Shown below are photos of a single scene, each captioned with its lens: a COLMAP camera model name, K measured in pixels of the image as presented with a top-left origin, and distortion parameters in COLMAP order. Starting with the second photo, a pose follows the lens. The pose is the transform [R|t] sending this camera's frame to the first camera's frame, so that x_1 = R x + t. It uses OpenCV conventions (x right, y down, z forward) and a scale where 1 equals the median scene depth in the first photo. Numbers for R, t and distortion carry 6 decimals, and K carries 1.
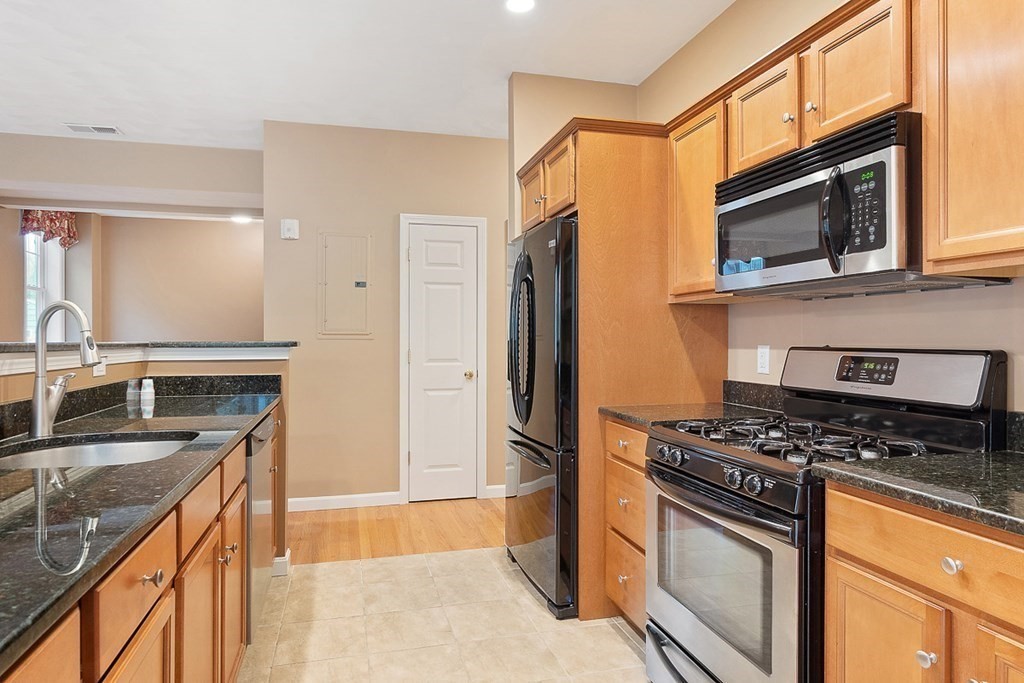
lens RADIAL K [[616.7, 0, 512.0], [0, 616.7, 341.5], [0, 0, 1]] dist [-0.002786, -0.002357]
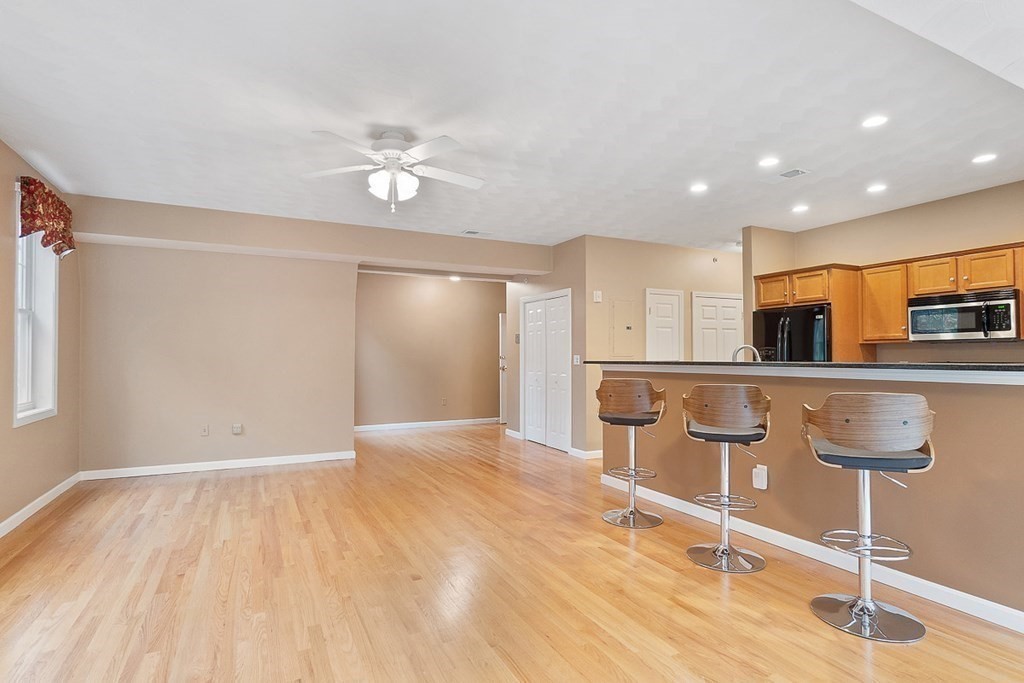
lens RADIAL K [[519.4, 0, 511.4], [0, 519.4, 345.8], [0, 0, 1]] dist [-0.006246, -0.000763]
pose [[0.978520, 0.001795, 0.206145, -1.275681], [0.003420, 0.999683, -0.024937, -0.008298], [-0.206124, 0.025107, 0.978204, -0.554622]]
